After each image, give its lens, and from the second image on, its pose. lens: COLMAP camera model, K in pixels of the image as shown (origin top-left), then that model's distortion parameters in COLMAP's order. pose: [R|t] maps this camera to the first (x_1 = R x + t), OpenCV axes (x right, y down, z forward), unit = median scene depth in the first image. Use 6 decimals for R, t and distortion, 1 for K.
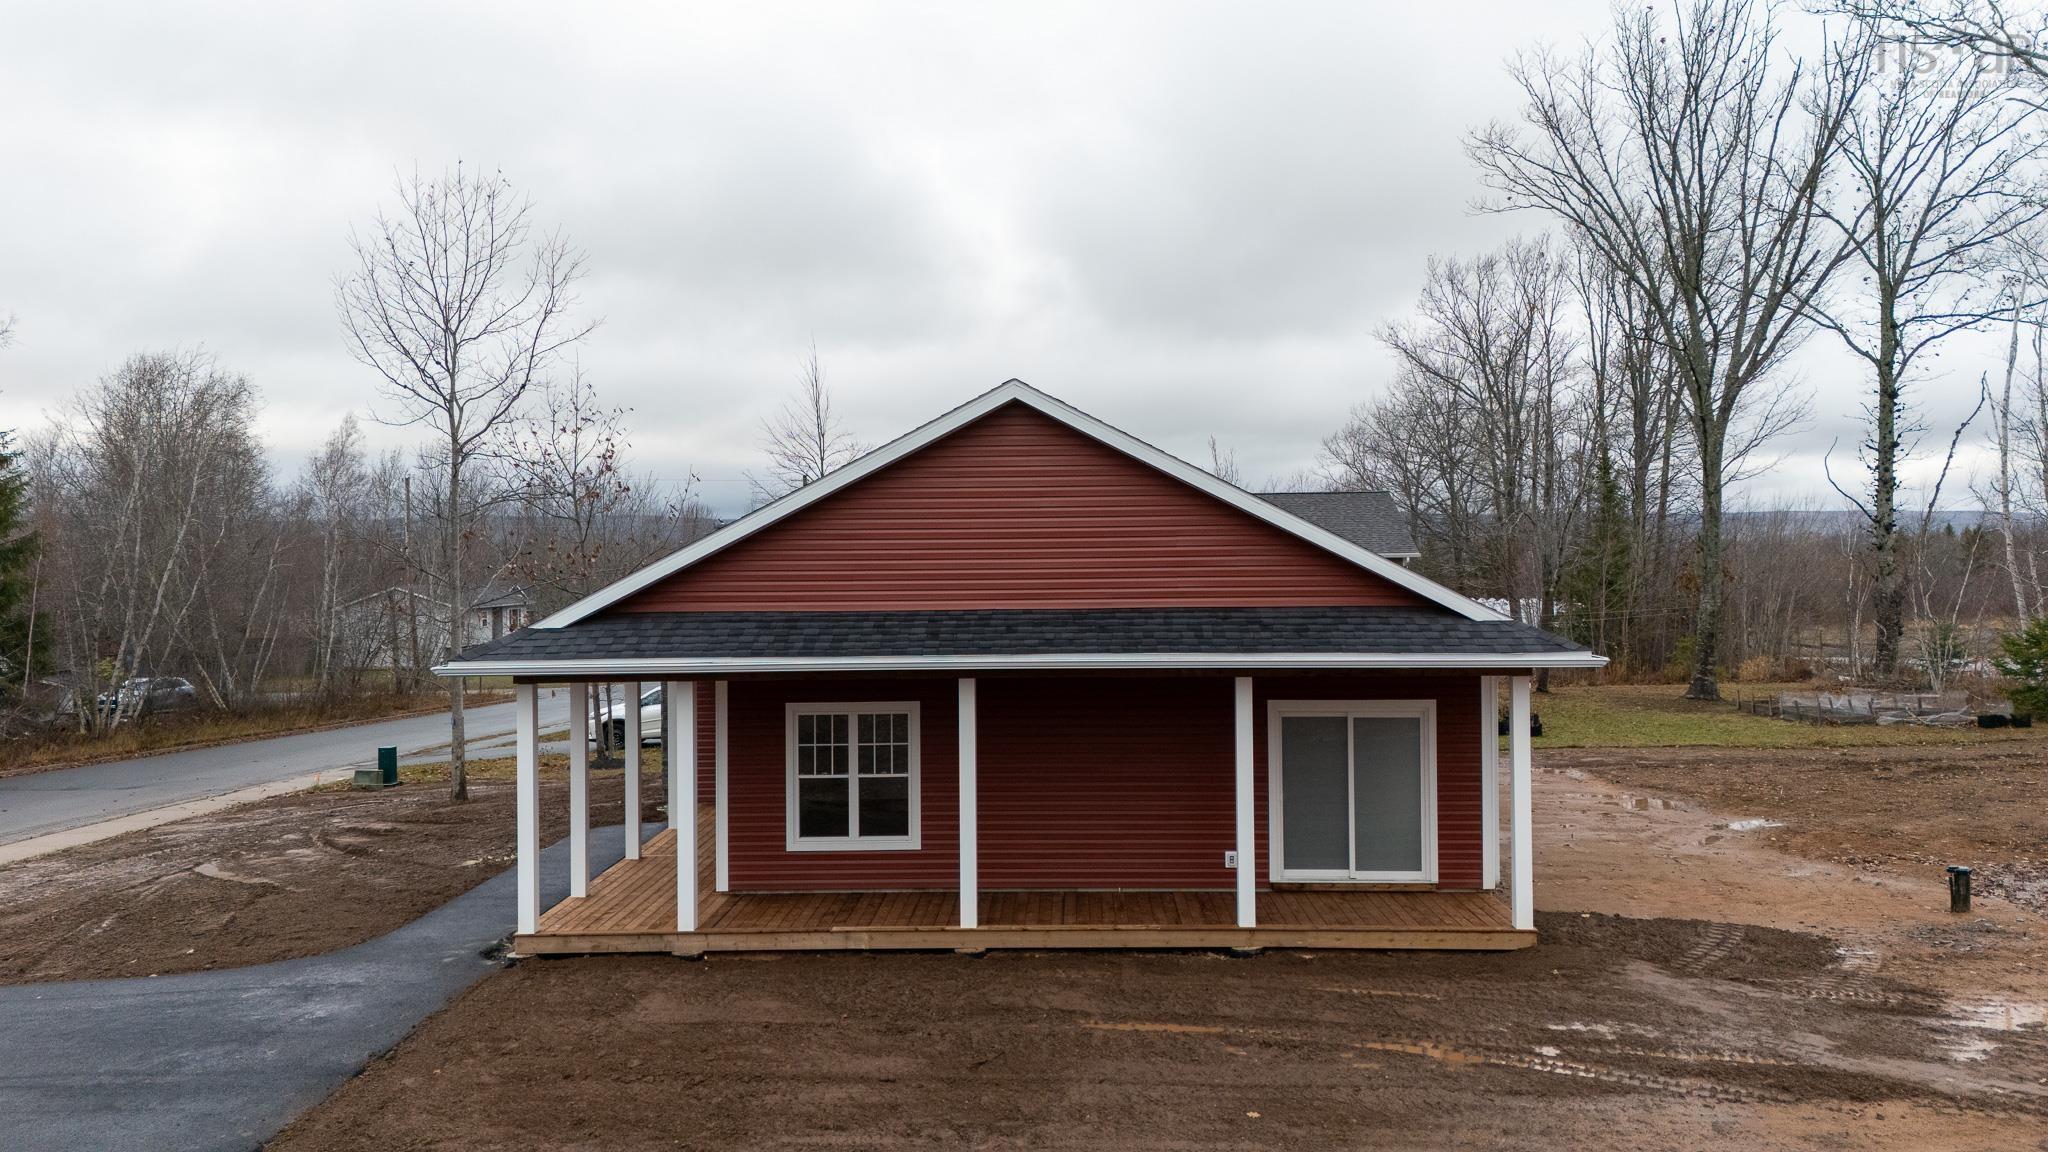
lens RADIAL K [[1502.7, 0, 1024.0], [0, 1502.7, 576.0], [0, 0, 1]] dist [0.074711, -0.069364]
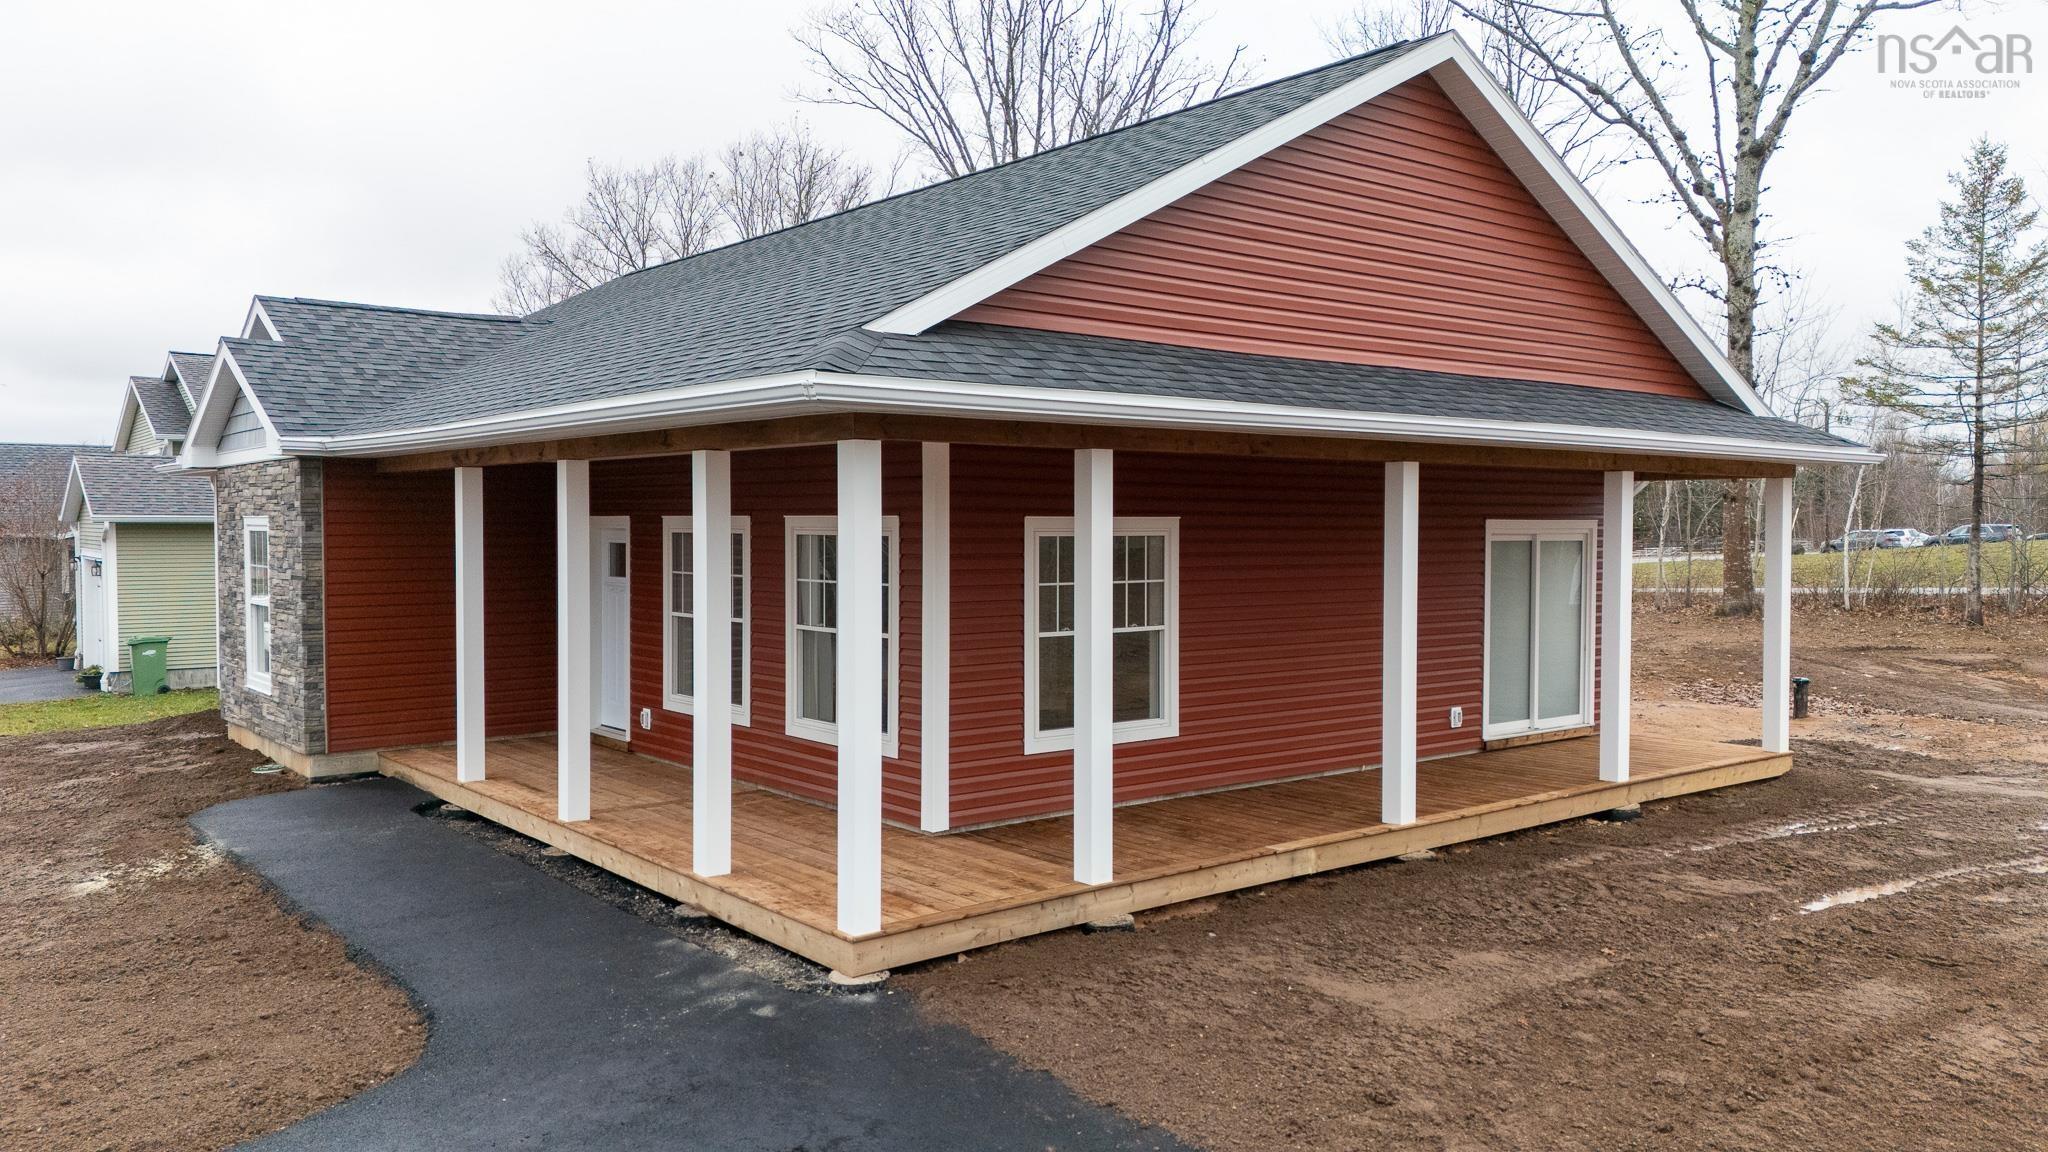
lens RADIAL K [[1502.7, 0, 1024.0], [0, 1502.7, 576.0], [0, 0, 1]] dist [0.074711, -0.069364]
pose [[0.763432, -0.011308, 0.645790, -0.628312], [-0.002838, 0.999778, 0.020862, 0.108301], [-0.645882, -0.017760, 0.763230, 0.598679]]
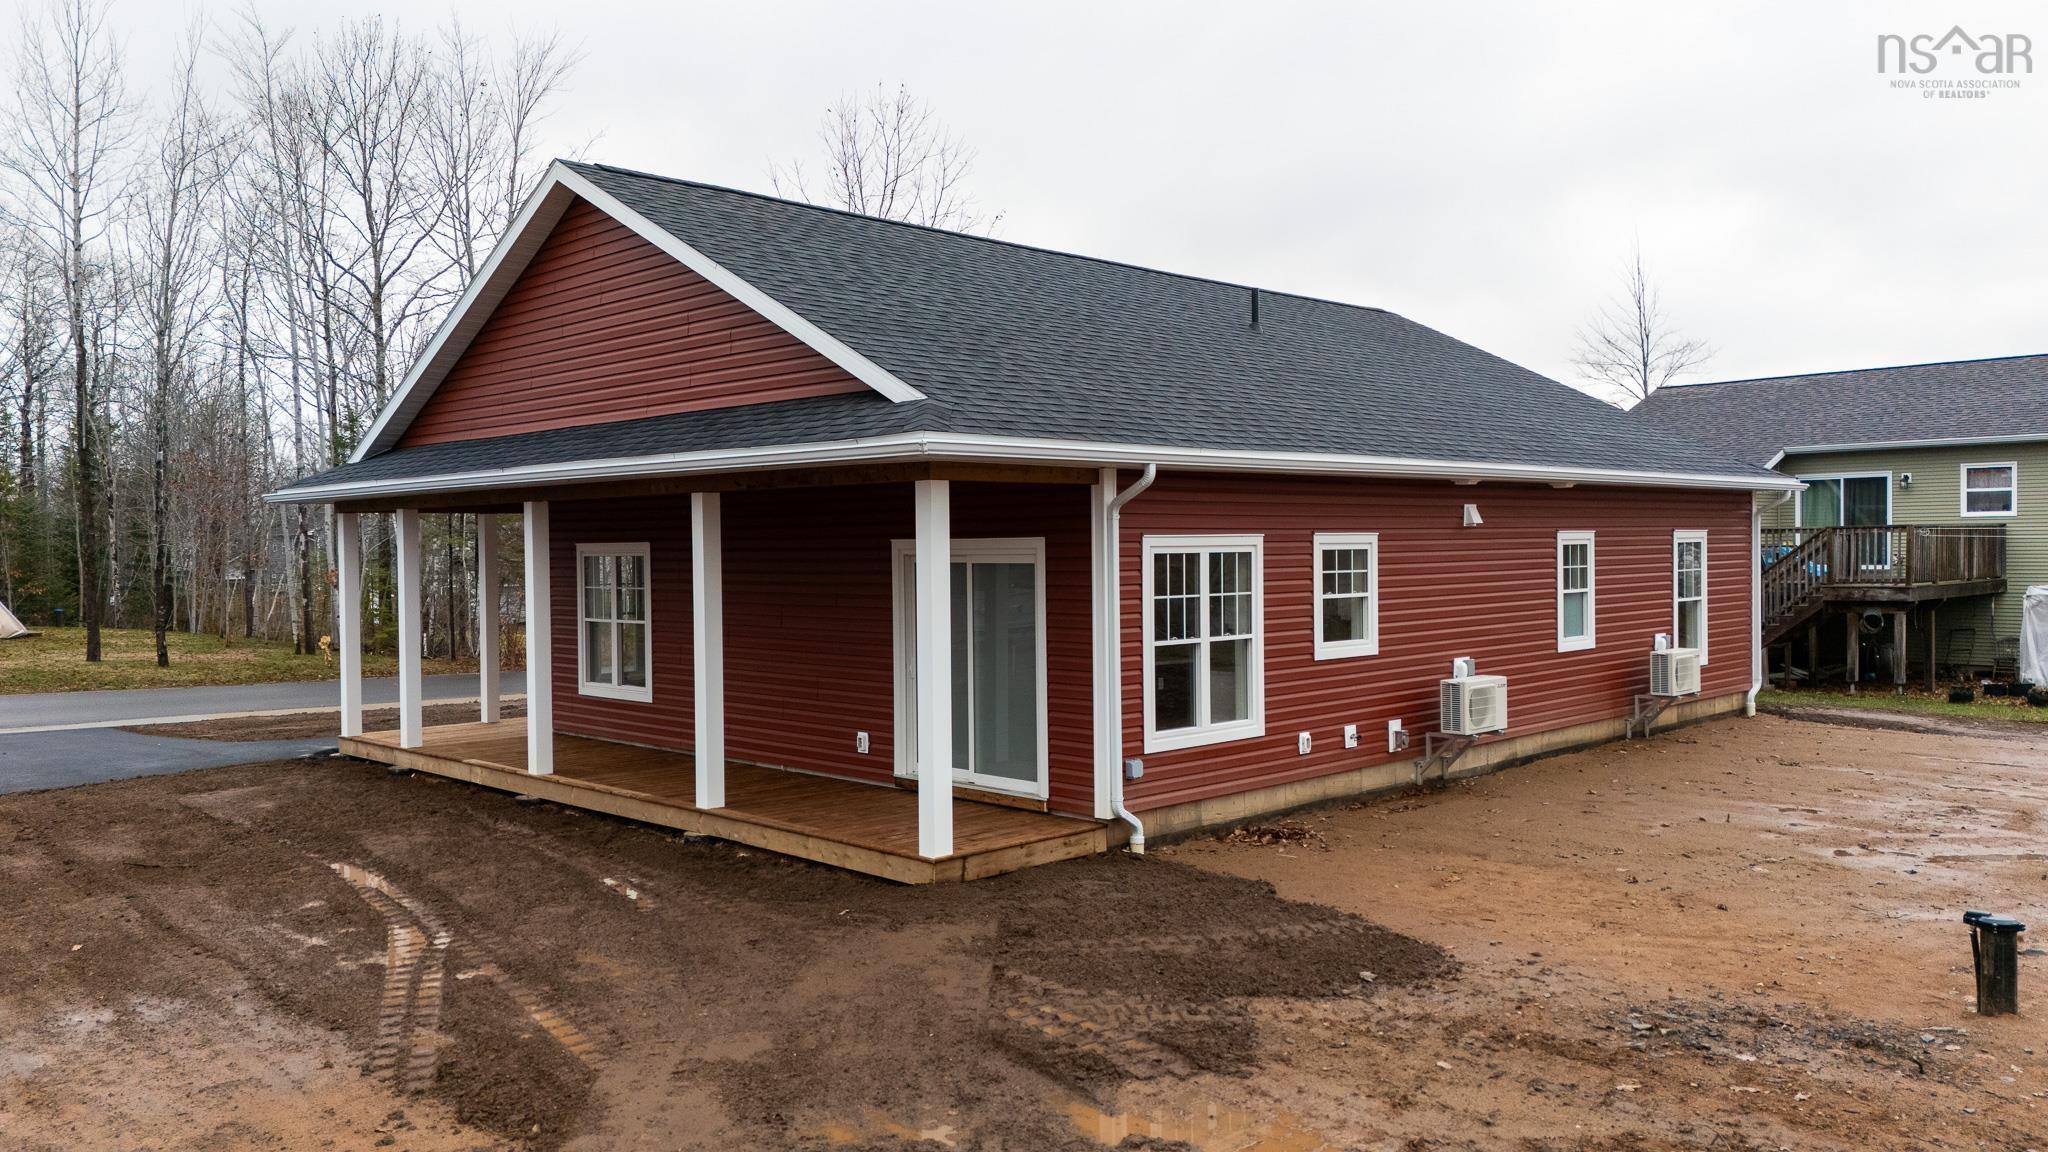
lens RADIAL K [[1502.7, 0, 1024.0], [0, 1502.7, 576.0], [0, 0, 1]] dist [0.074711, -0.069364]
pose [[0.719178, 0.015997, -0.694642, 0.830120], [-0.001263, 0.999763, 0.021717, 0.094667], [0.694825, -0.014742, 0.719028, 0.558575]]
